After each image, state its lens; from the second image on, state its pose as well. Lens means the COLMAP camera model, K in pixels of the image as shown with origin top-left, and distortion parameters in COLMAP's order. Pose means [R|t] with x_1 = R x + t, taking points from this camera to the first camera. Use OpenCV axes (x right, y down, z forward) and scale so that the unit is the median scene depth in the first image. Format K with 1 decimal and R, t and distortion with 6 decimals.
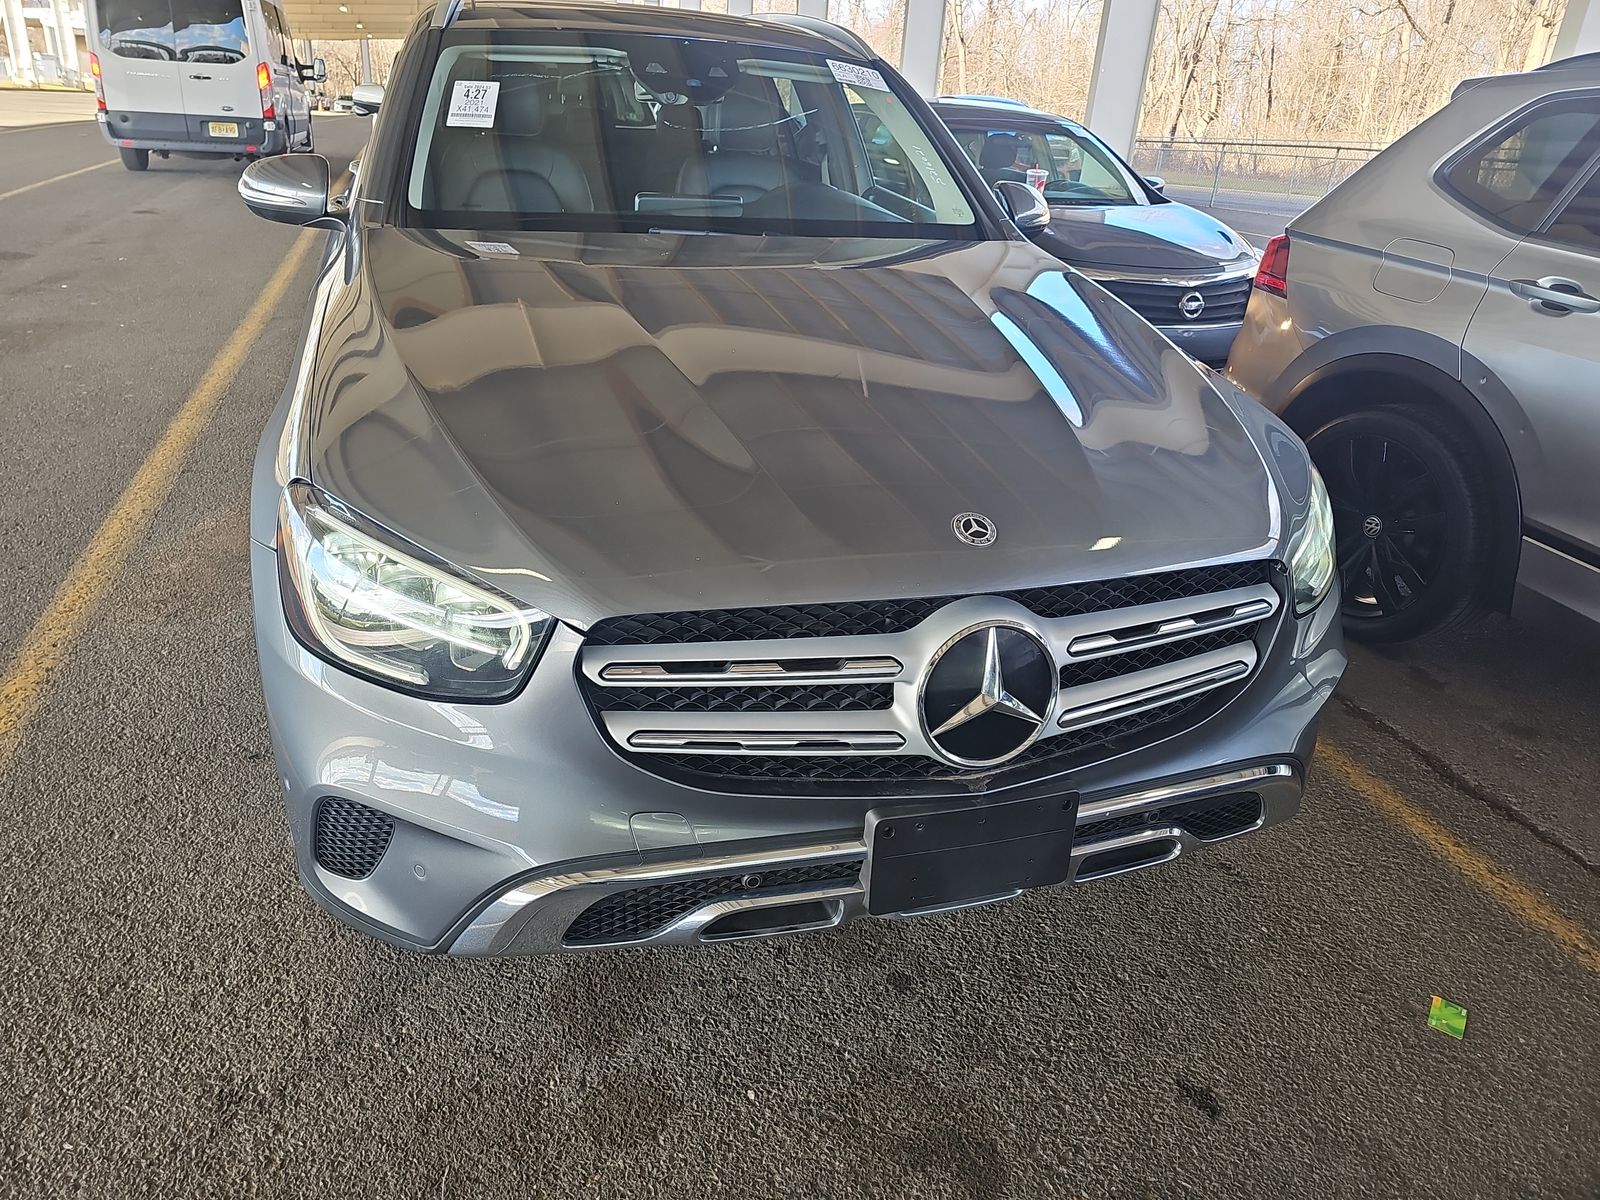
lens RADIAL K [[1069.3, 0, 802.0], [0, 1069.3, 597.5], [0, 0, 1]] dist [0.030393, -0.040700]
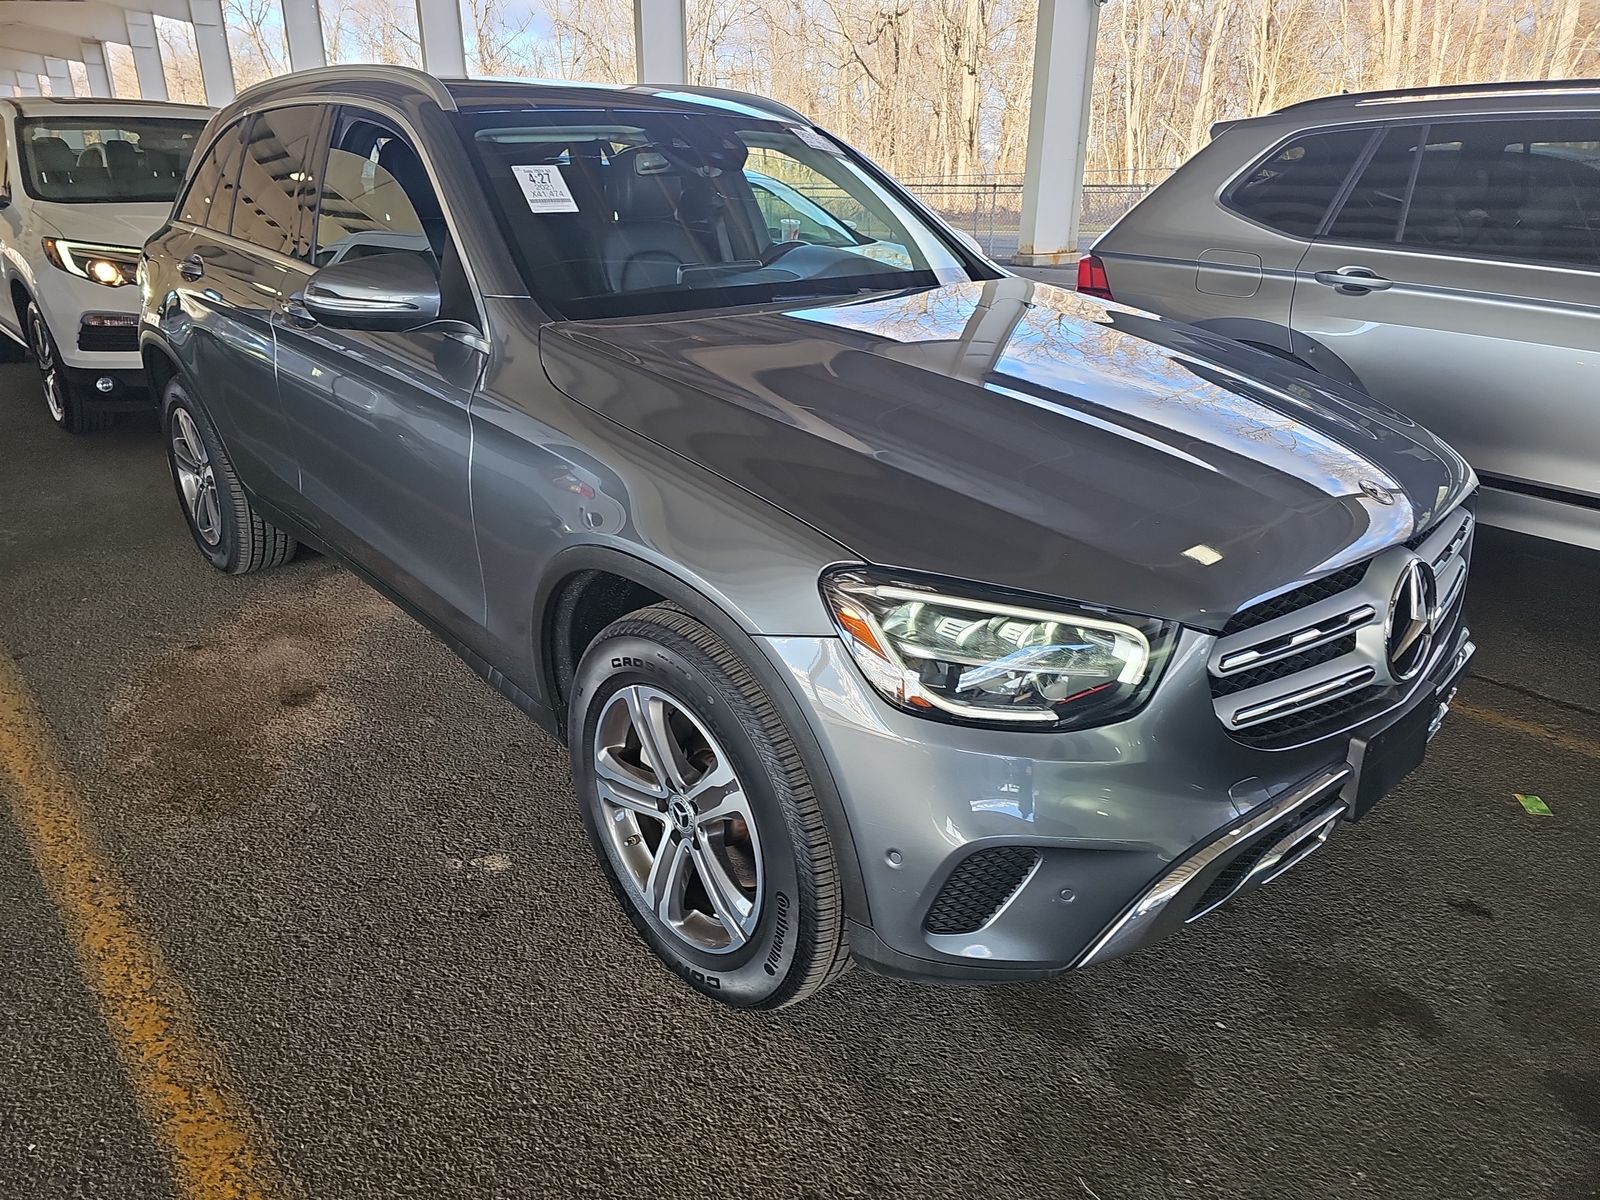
lens RADIAL K [[1069.3, 0, 751.6], [0, 1069.3, 625.0], [0, 0, 1]] dist [0.030393, -0.040700]
pose [[0.905990, -0.210595, 0.367194, -0.540384], [0.219285, 0.975487, 0.018417, -0.052457], [-0.362071, 0.063834, 0.929962, 0.061204]]
